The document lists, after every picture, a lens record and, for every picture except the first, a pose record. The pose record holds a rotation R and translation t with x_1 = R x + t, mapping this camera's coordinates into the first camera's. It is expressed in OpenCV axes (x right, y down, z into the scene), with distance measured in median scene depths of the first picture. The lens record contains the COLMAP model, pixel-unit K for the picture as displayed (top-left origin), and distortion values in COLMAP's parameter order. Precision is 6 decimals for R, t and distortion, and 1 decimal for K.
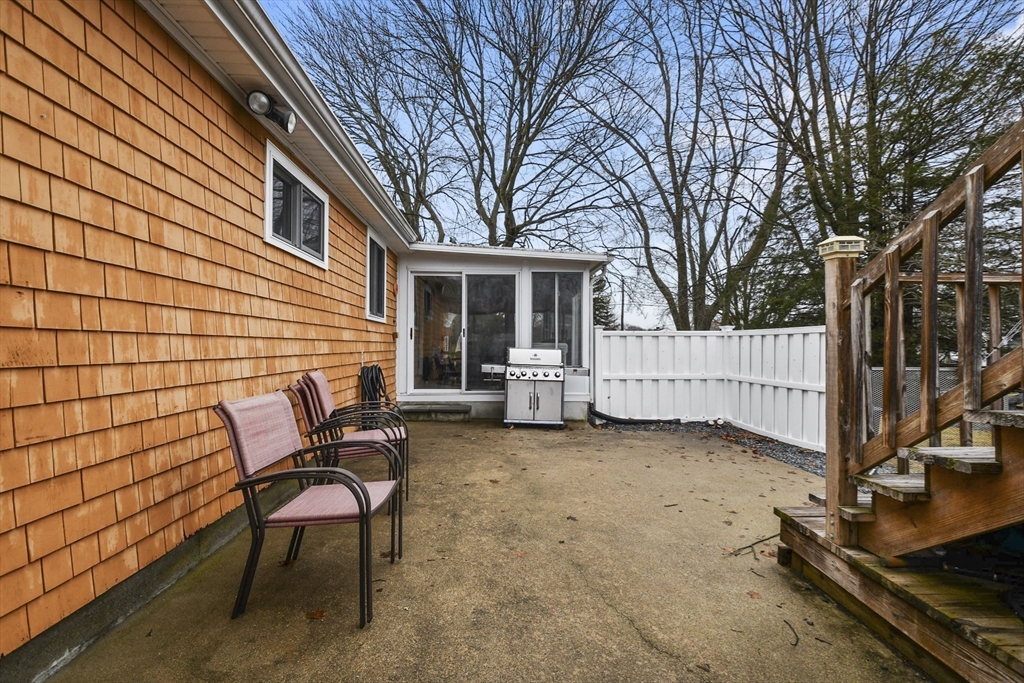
lens RADIAL K [[440.1, 0, 511.7], [0, 440.1, 337.6], [0, 0, 1]] dist [-0.003722, -0.004607]
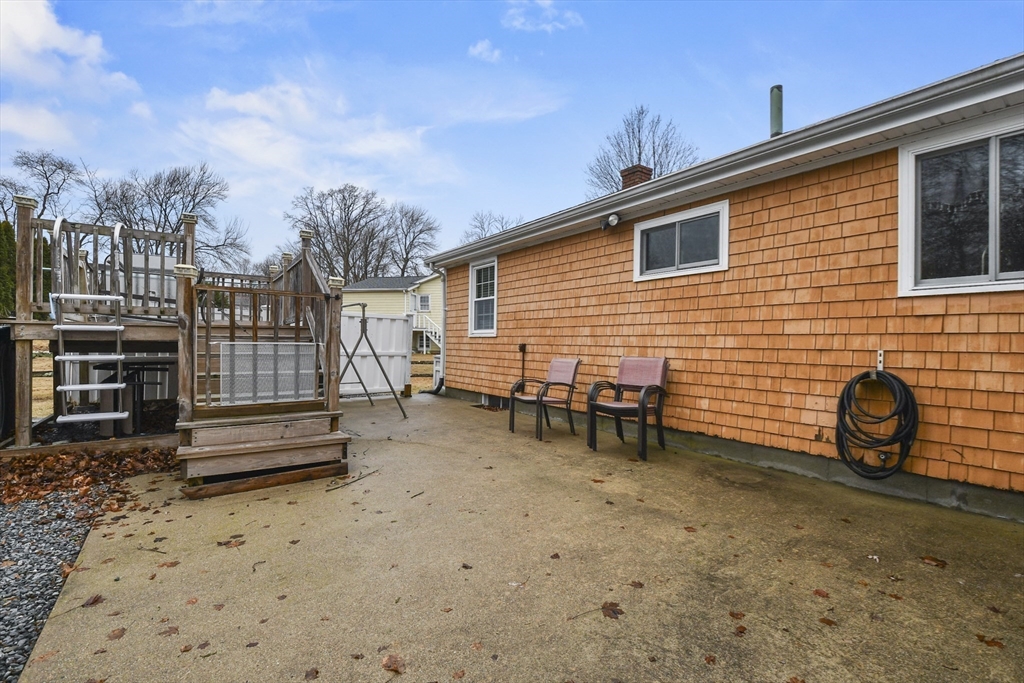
lens RADIAL K [[440.1, 0, 508.5], [0, 440.1, 343.6], [0, 0, 1]] dist [-0.003722, -0.004607]
pose [[-0.838238, -0.017013, -0.545039, 0.922435], [-0.010103, 0.999826, -0.015672, 0.071854], [0.545210, -0.007630, -0.838265, 2.439171]]
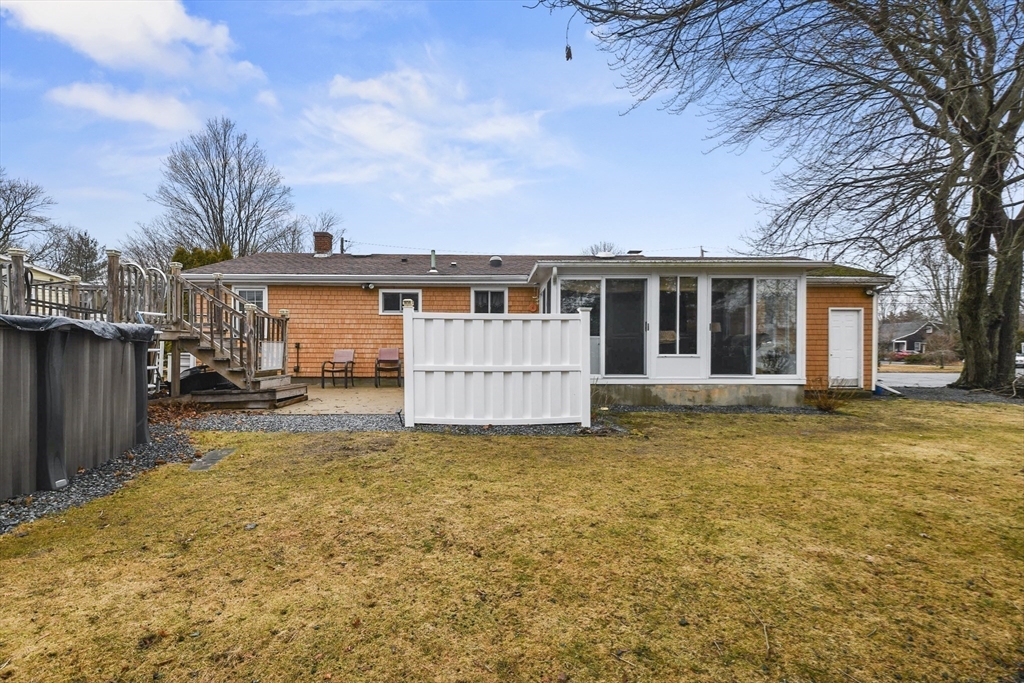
lens RADIAL K [[440.1, 0, 517.0], [0, 440.1, 349.0], [0, 0, 1]] dist [-0.003722, -0.004607]
pose [[0.010167, -0.008815, -0.999909, 3.807291], [0.014421, 0.999858, -0.008668, 0.160506], [0.999844, -0.014332, 0.010293, 2.430622]]
